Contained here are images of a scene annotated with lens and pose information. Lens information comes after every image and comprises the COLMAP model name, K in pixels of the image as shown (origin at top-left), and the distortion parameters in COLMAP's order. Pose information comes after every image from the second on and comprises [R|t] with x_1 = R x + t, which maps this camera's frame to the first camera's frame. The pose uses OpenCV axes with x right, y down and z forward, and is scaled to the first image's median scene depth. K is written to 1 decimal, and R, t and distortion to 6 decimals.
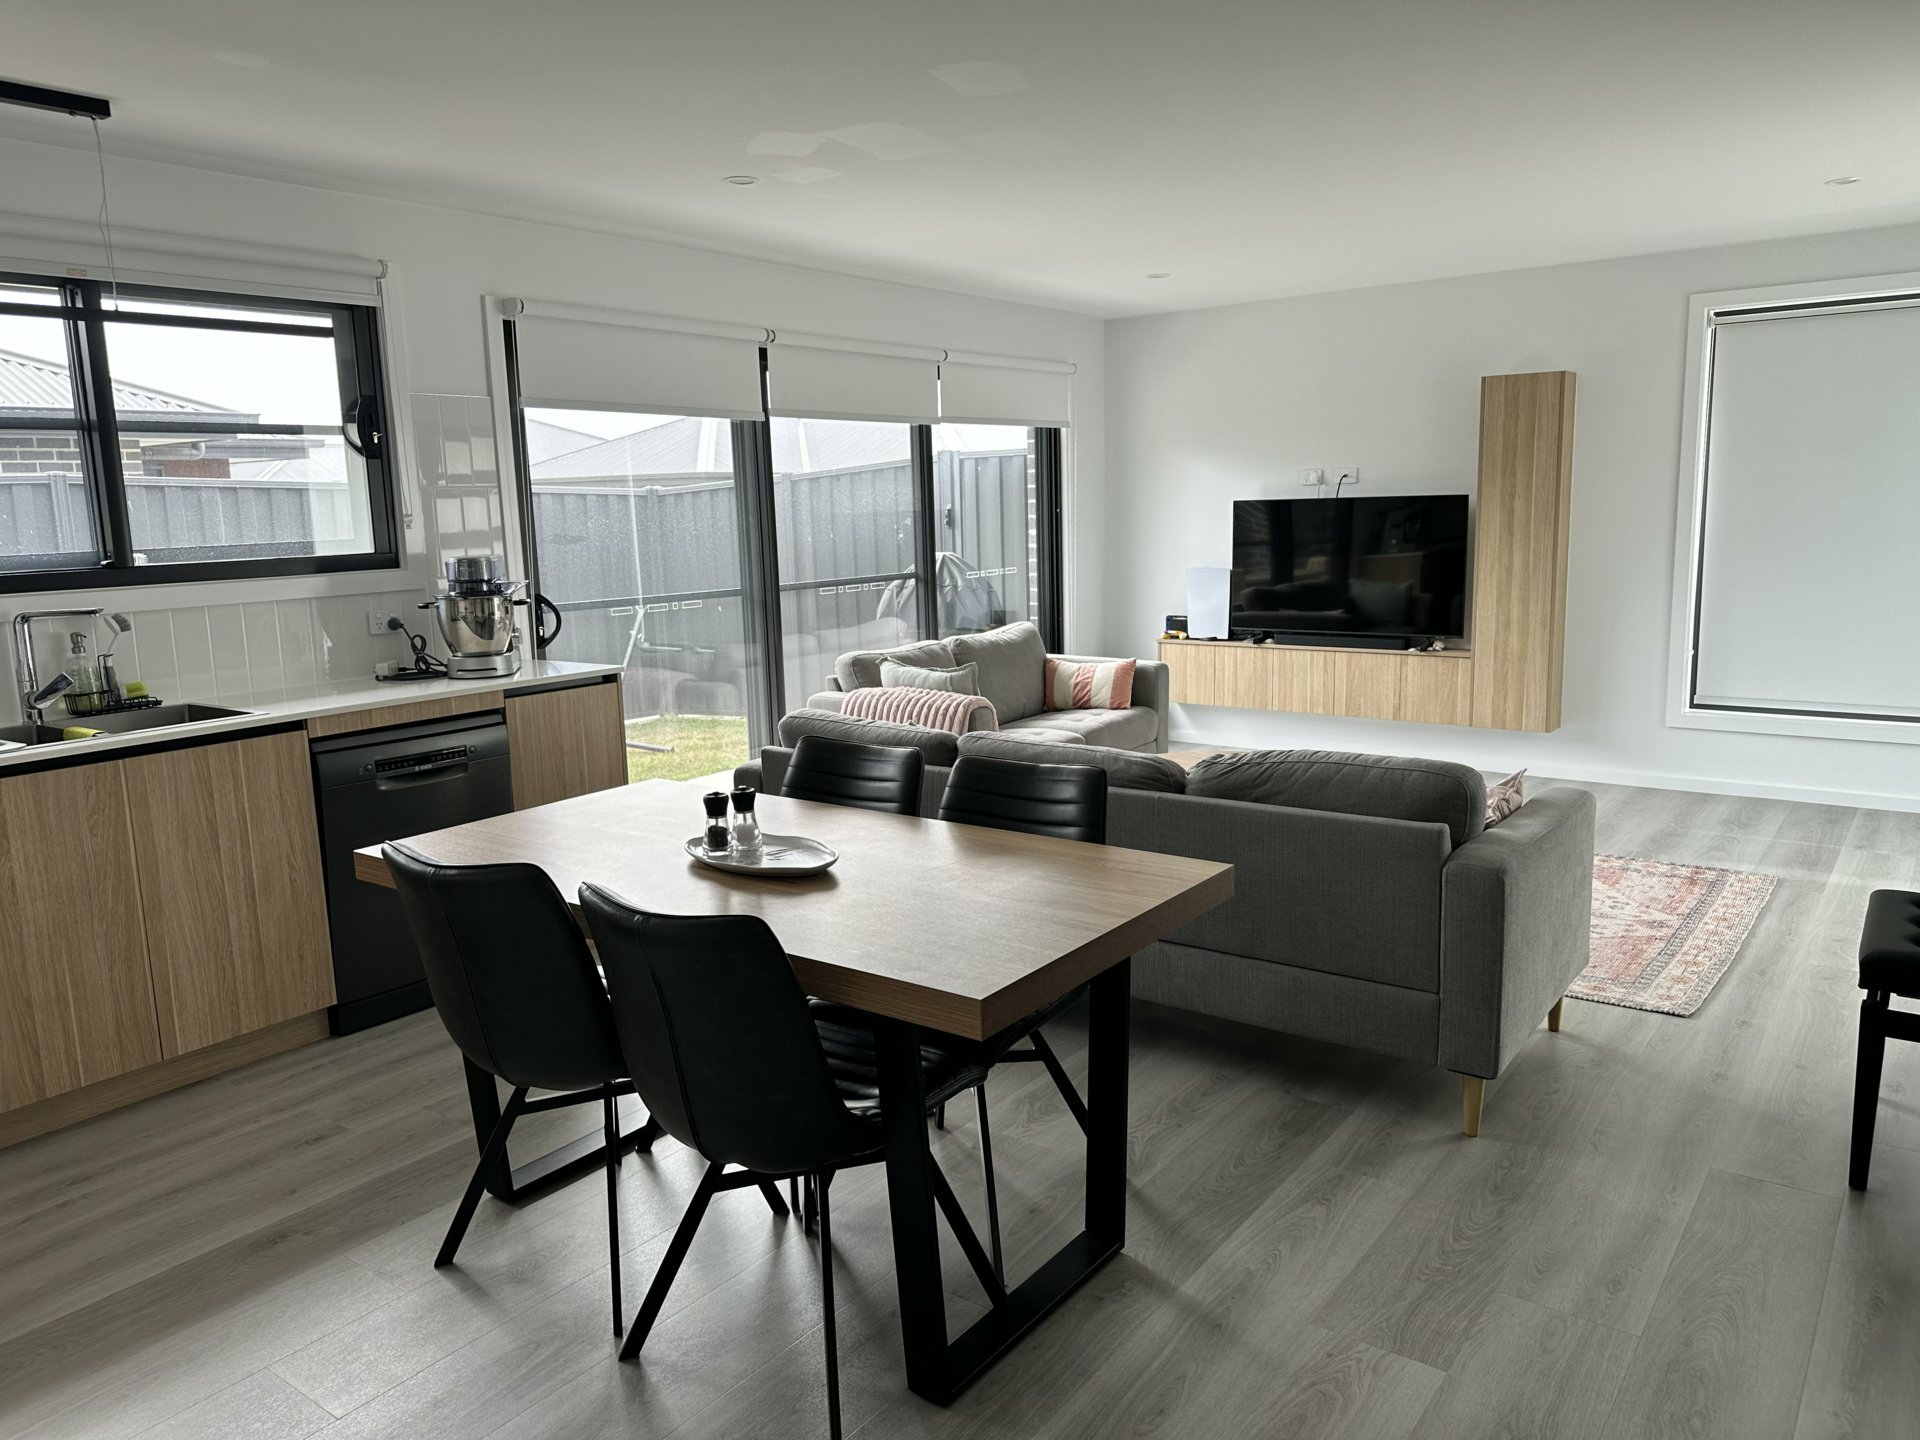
lens RADIAL K [[1315.0, 0, 960.0], [0, 1315.0, 720.0], [0, 0, 1]] dist [0.007079, -0.066957]
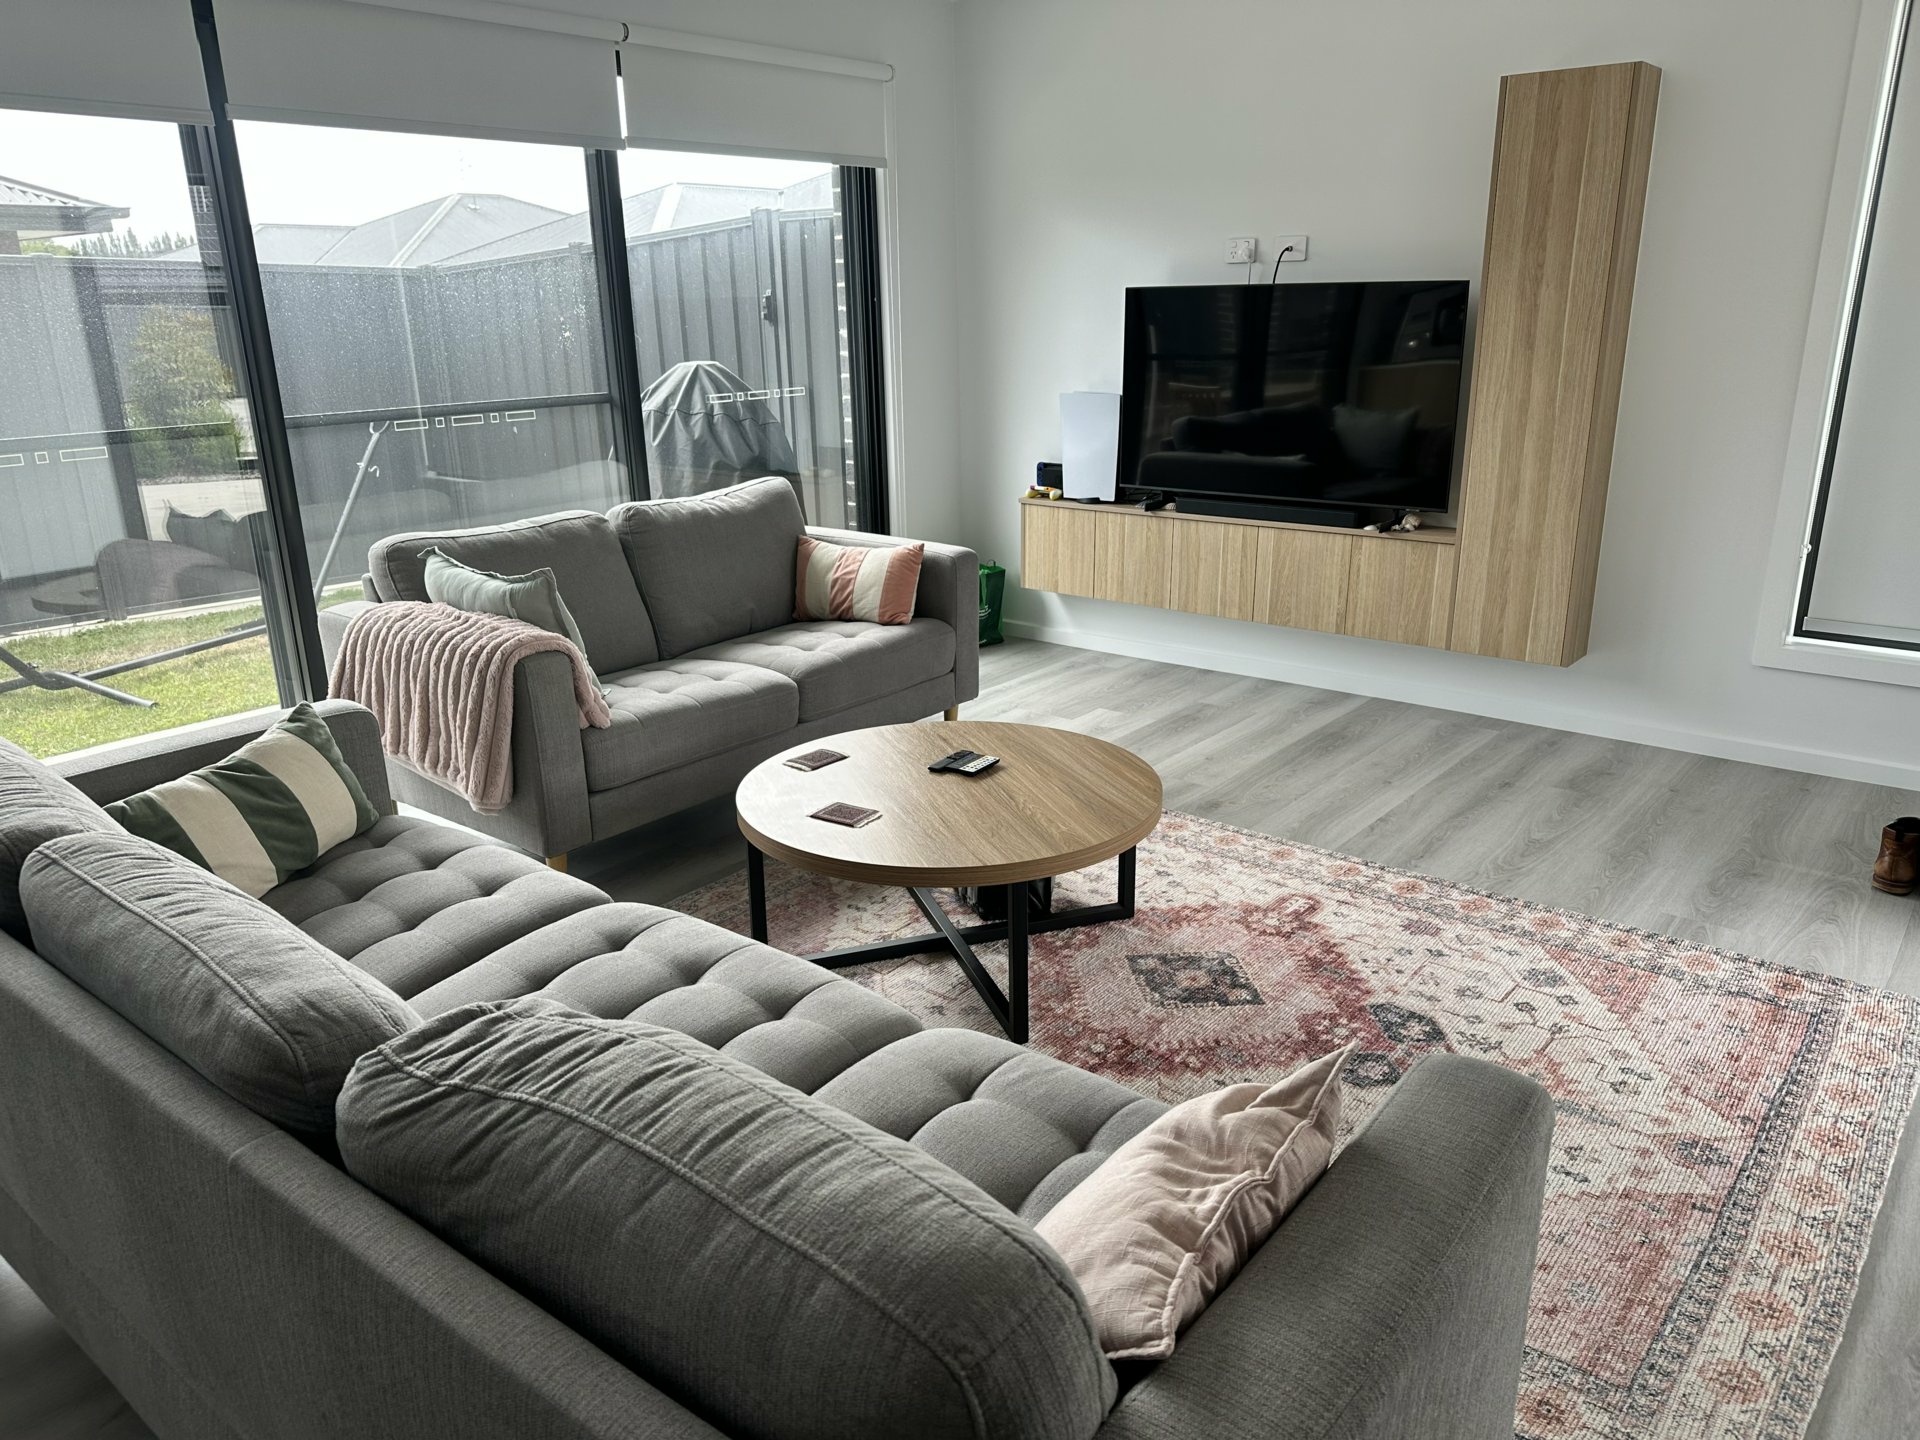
lens RADIAL K [[1337.3, 0, 1018.2], [0, 1337.3, 736.8], [0, 0, 1]] dist [0.101555, -0.146158]
pose [[0.999868, 0.015294, 0.005495, 0.168351], [-0.015948, 0.988434, 0.150808, -0.049964], [-0.003125, -0.150876, 0.988548, 0.322617]]
